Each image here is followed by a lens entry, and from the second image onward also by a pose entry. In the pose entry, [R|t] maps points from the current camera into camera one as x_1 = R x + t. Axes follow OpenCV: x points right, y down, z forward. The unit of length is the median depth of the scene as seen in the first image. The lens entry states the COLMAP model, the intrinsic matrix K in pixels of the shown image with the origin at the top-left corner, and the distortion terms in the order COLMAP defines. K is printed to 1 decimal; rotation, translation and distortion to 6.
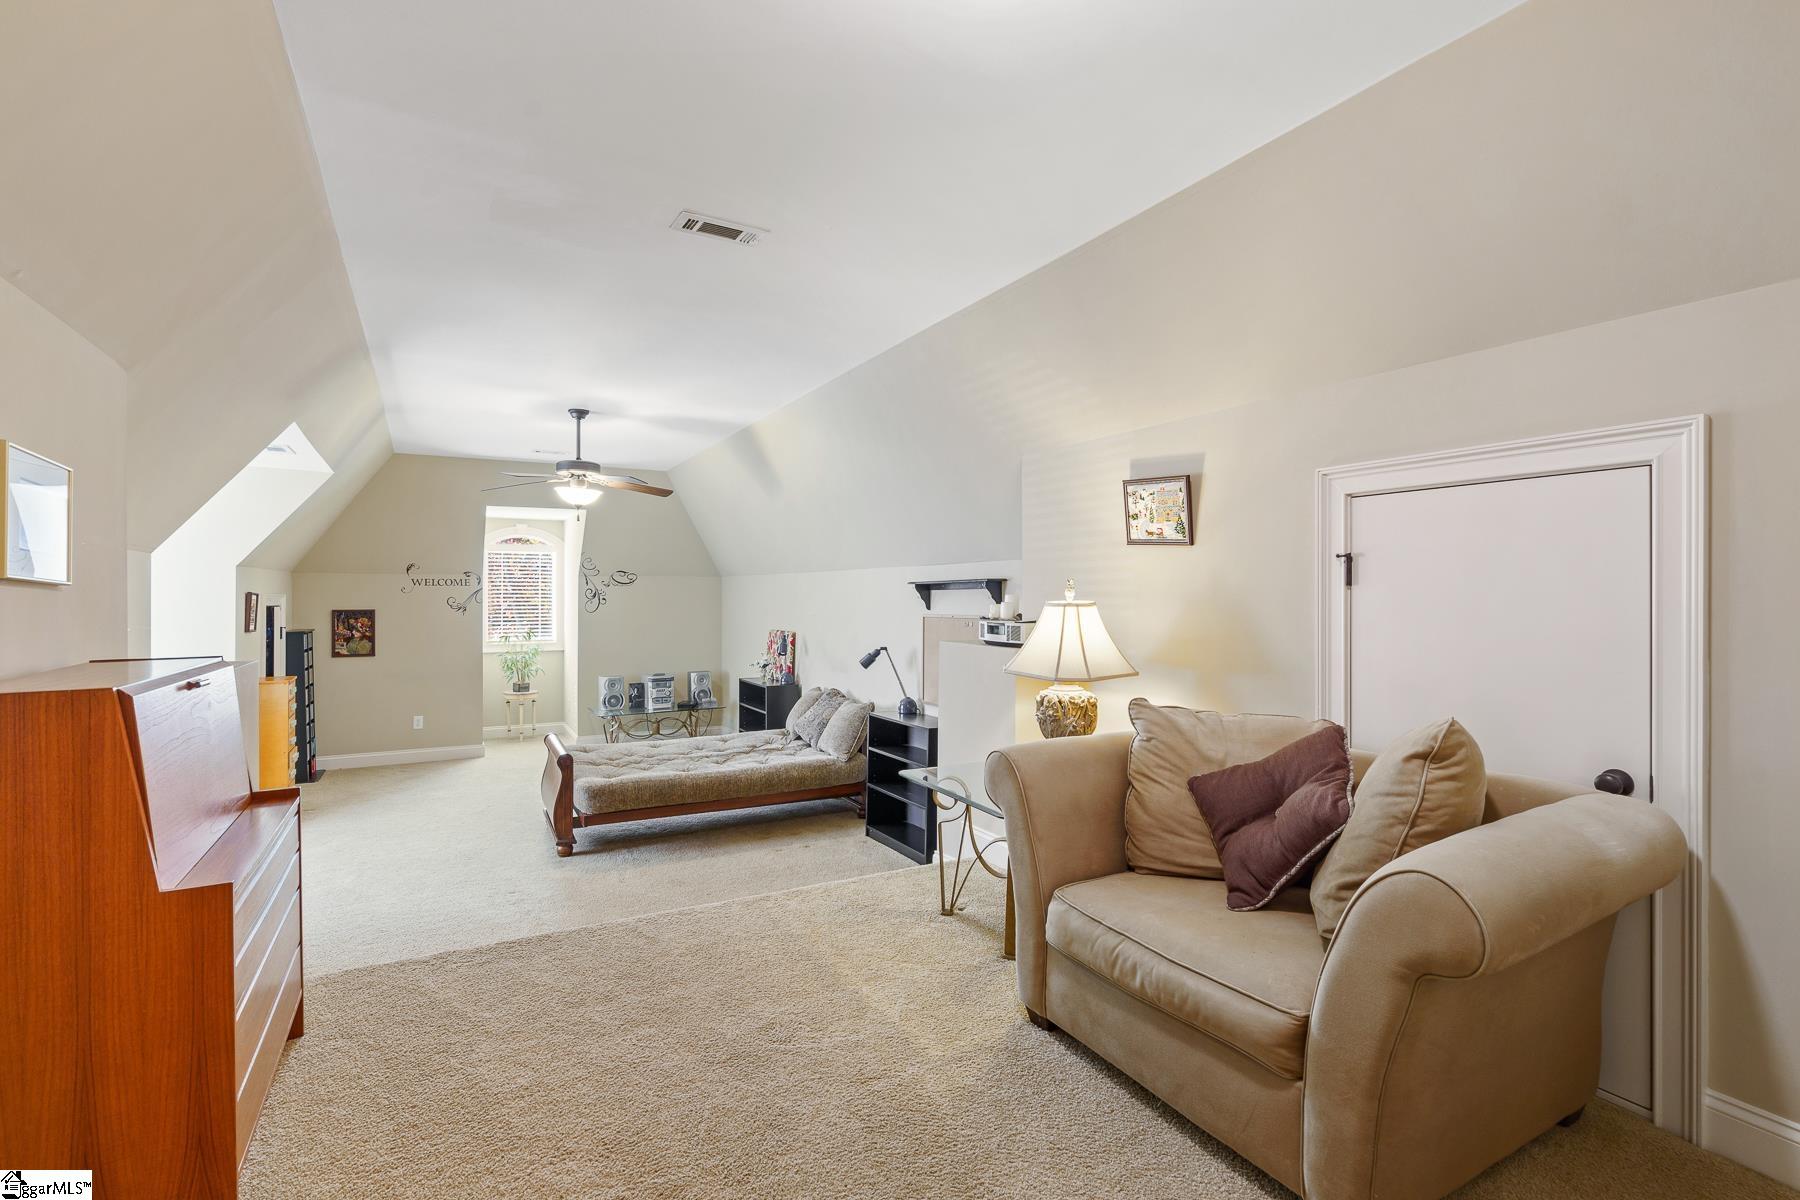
lens RADIAL K [[846.4, 0, 902.8], [0, 846.4, 598.6], [0, 0, 1]] dist [-0.001200, 0.001466]
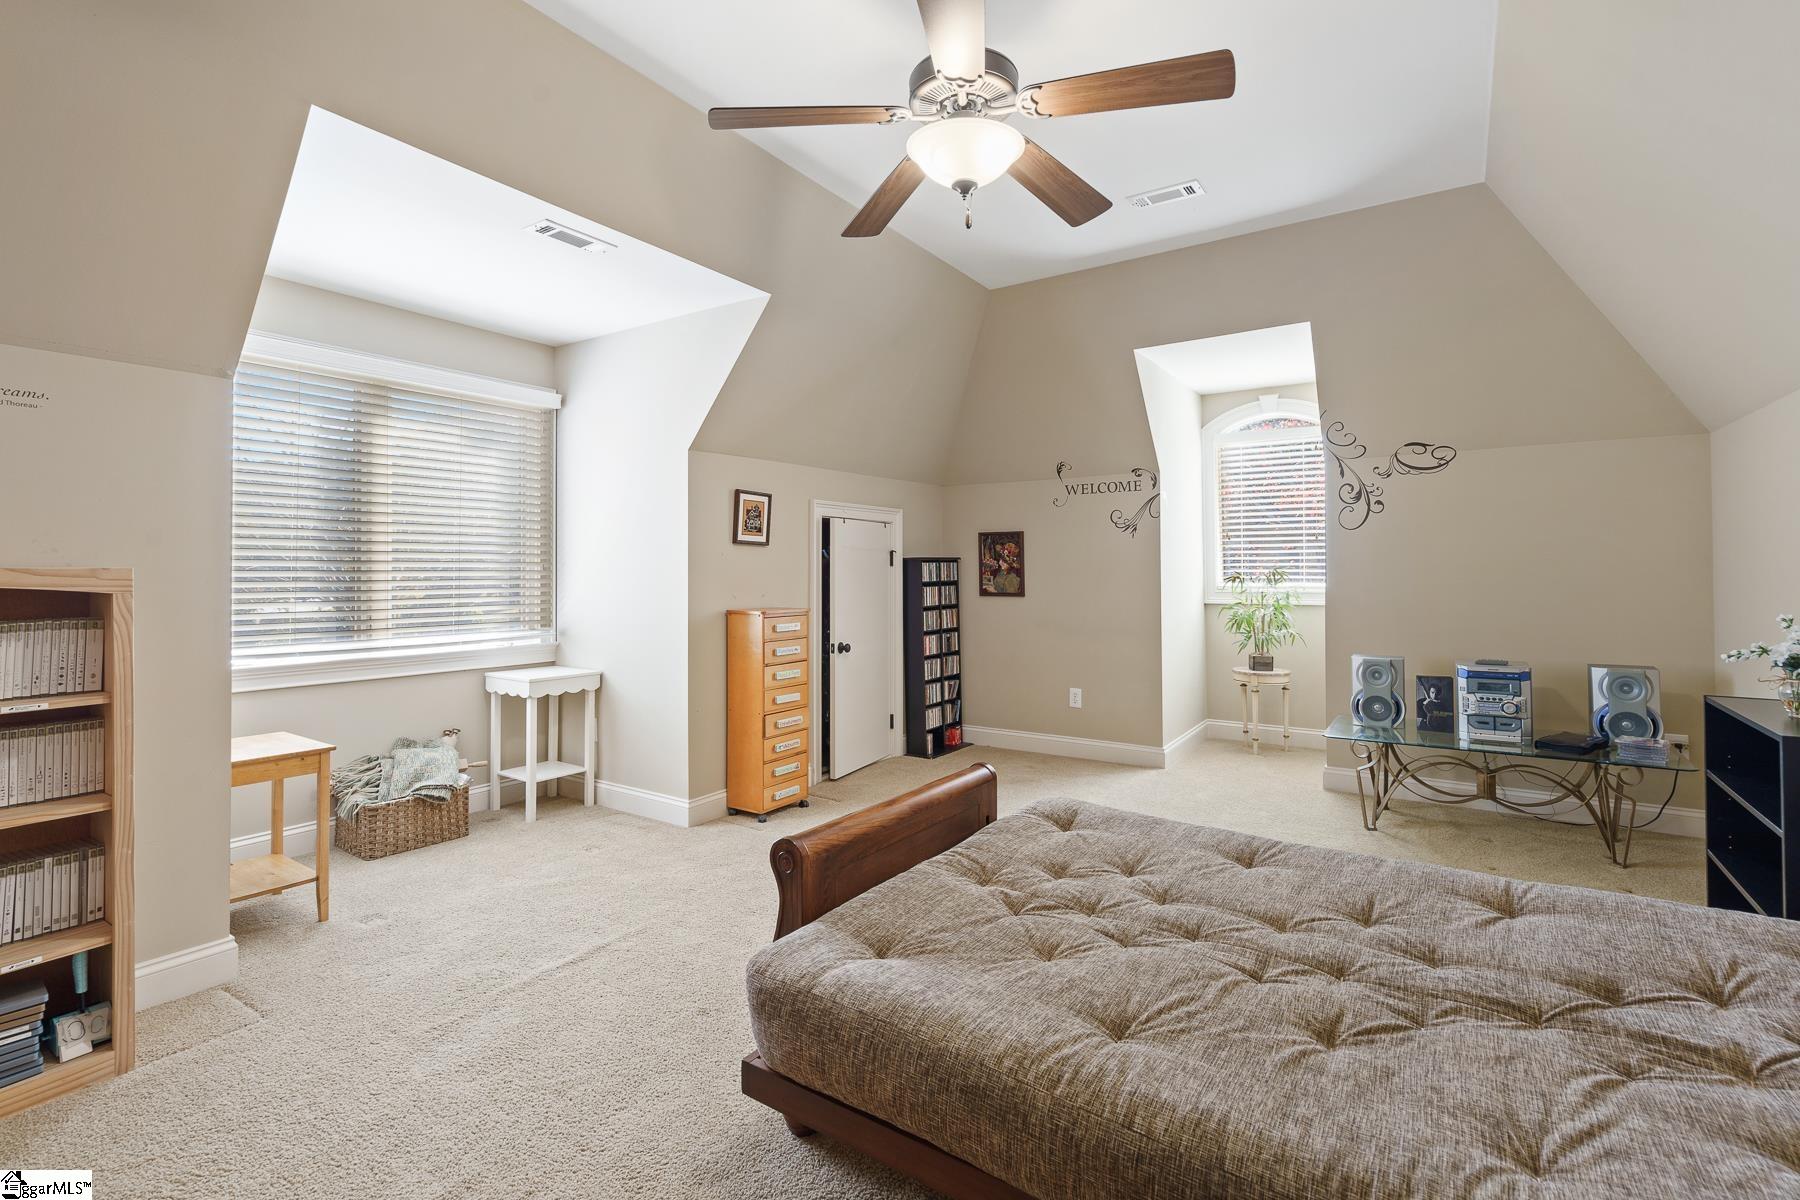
lens RADIAL K [[846.4, 0, 867.5], [0, 846.4, 554.2], [0, 0, 1]] dist [-0.001200, 0.001466]
pose [[0.442058, -0.017120, -0.896823, -0.038023], [0.000030, 0.999818, -0.019071, 0.042703], [0.896987, 0.008404, 0.441978, 0.525557]]
